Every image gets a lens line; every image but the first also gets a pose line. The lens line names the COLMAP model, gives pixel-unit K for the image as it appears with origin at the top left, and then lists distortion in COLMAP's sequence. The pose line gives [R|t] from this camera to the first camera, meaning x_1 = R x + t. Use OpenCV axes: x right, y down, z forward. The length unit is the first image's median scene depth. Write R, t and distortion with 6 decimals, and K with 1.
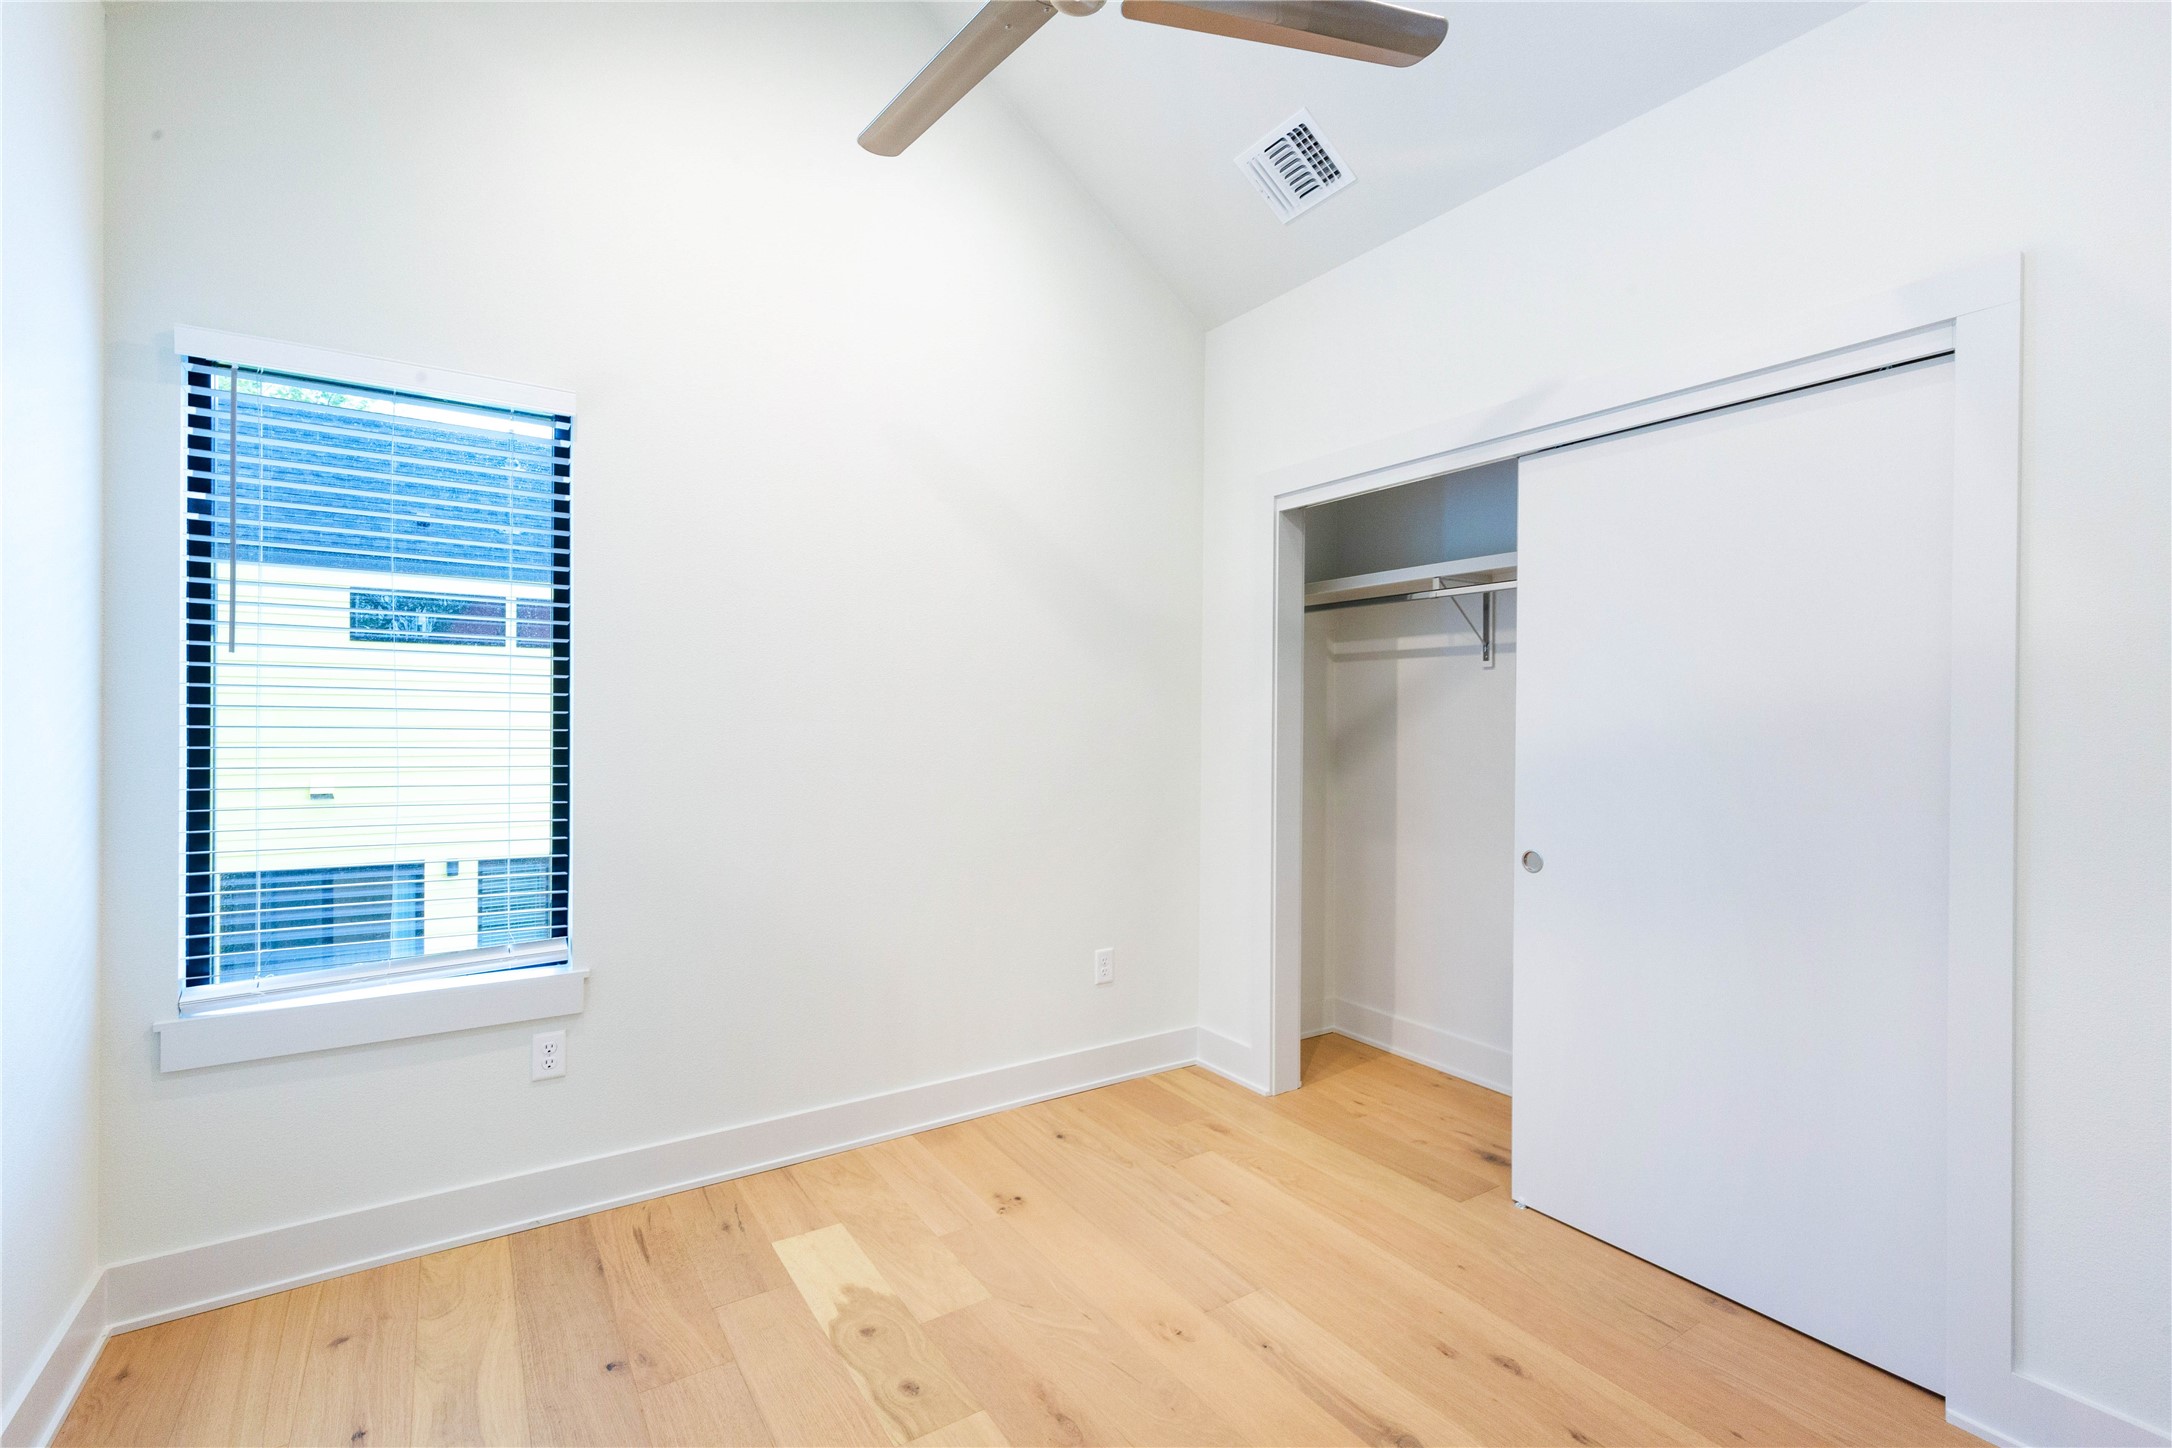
lens RADIAL K [[988.6, 0, 1079.5], [0, 988.6, 727.7], [0, 0, 1]] dist [0.012536, -0.001550]
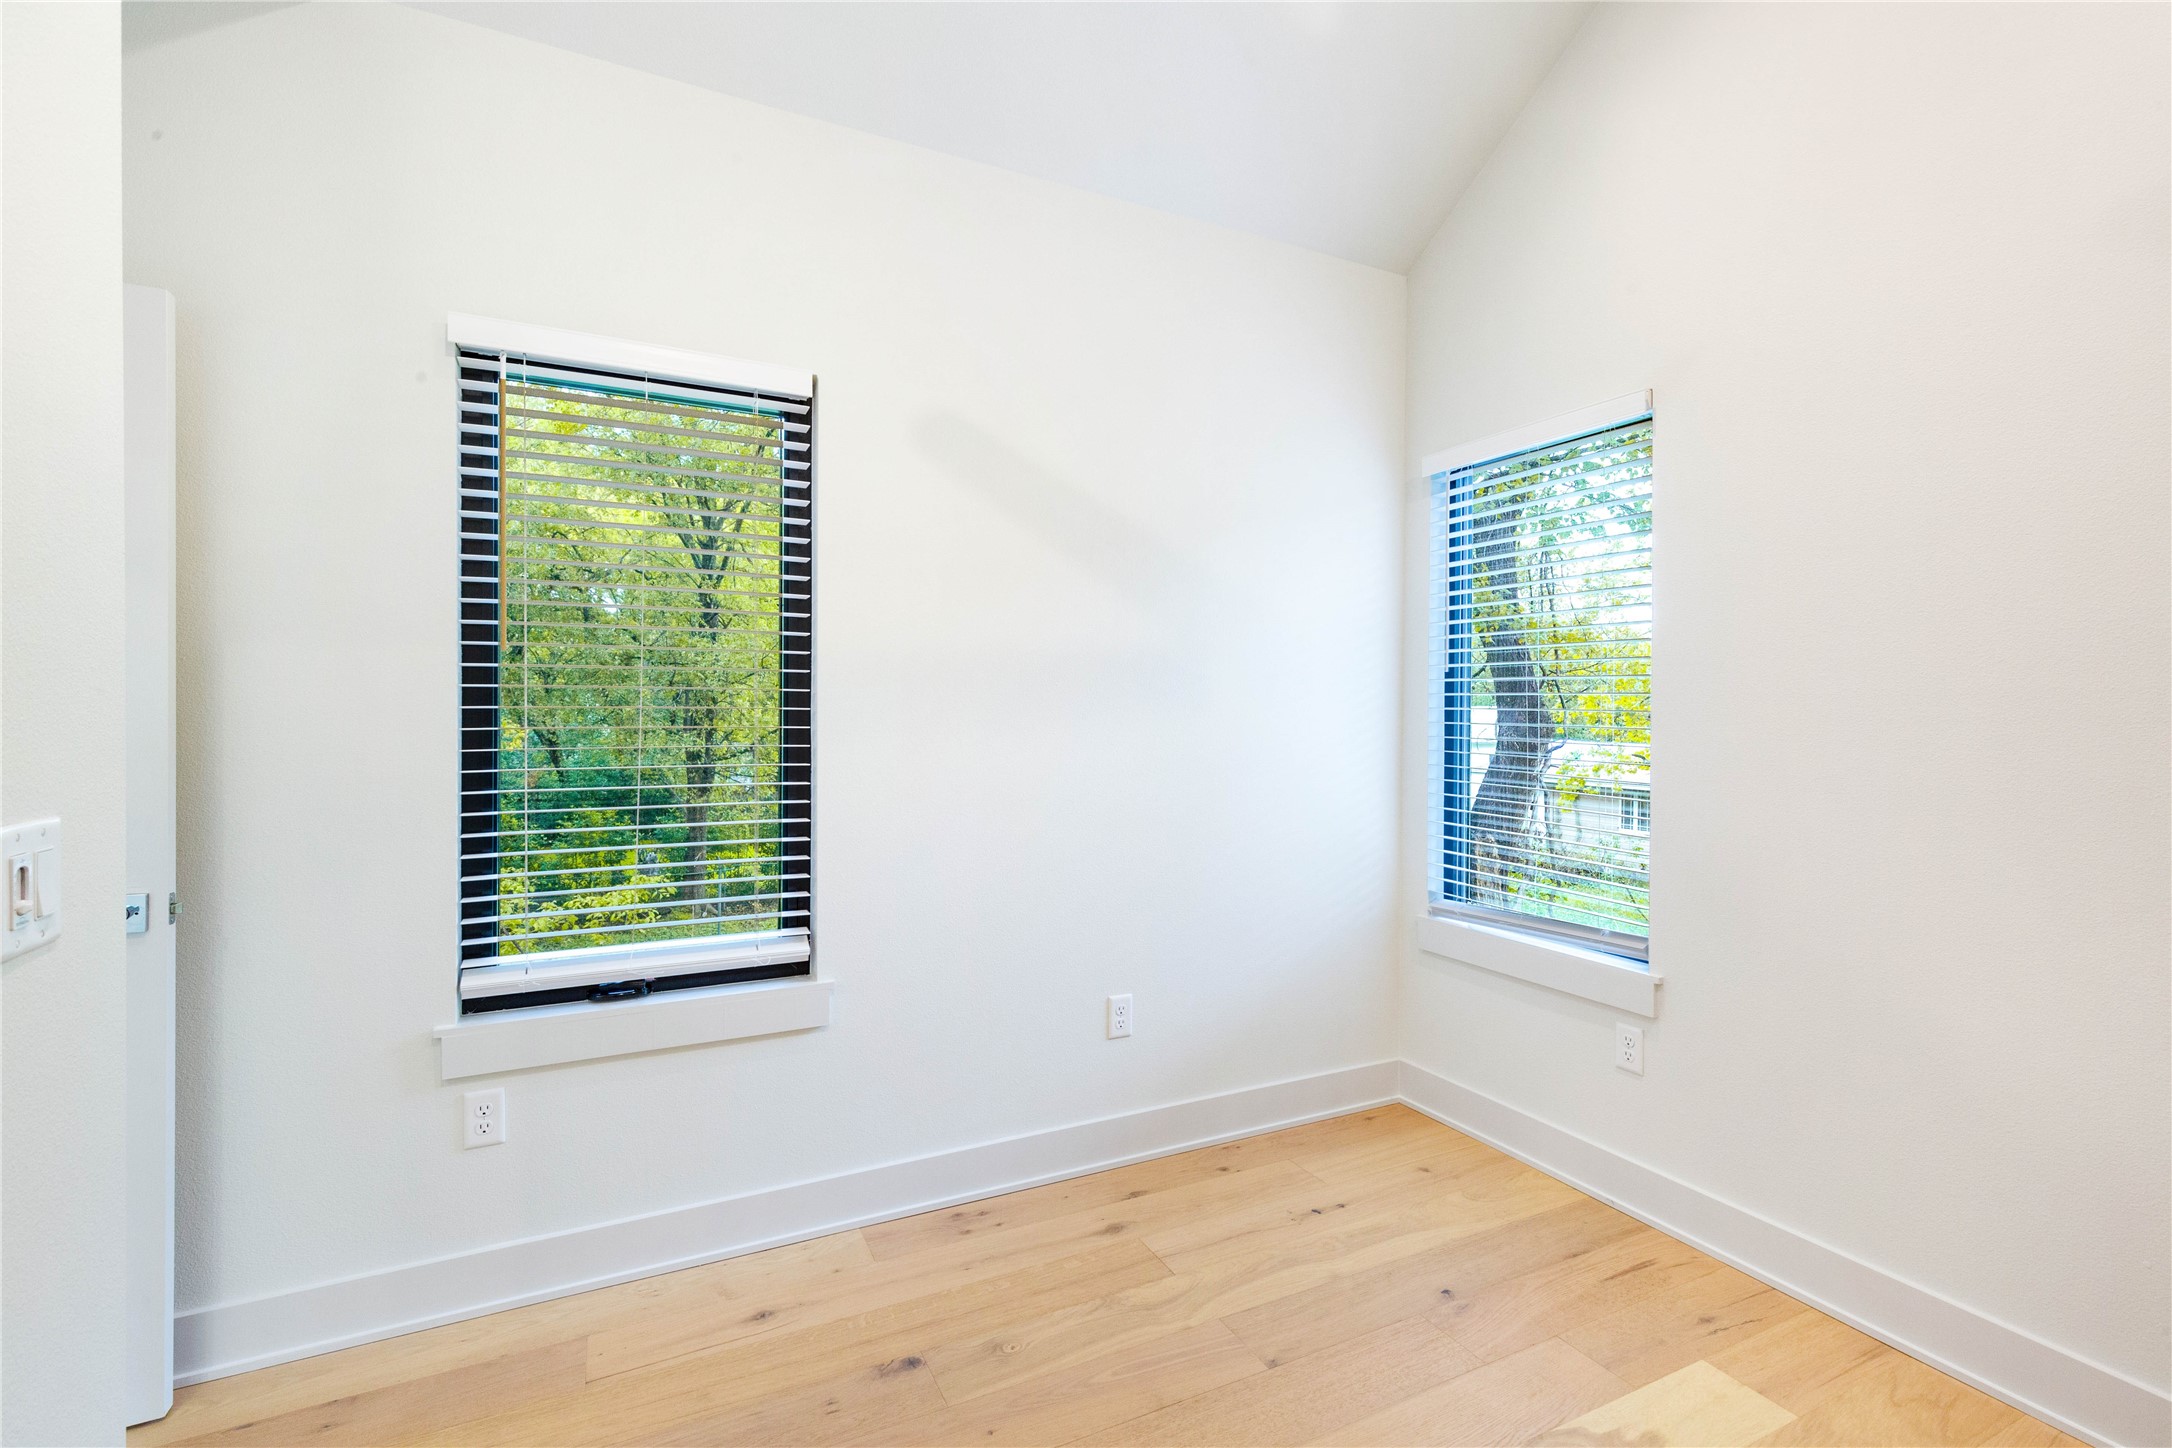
lens RADIAL K [[988.6, 0, 1099.9], [0, 988.6, 716.7], [0, 0, 1]] dist [0.012536, -0.001550]
pose [[-0.124991, 0.000715, -0.992158, 0.598947], [-0.010372, 0.999944, 0.002027, -0.007548], [0.992104, 0.010544, -0.124976, 0.641324]]
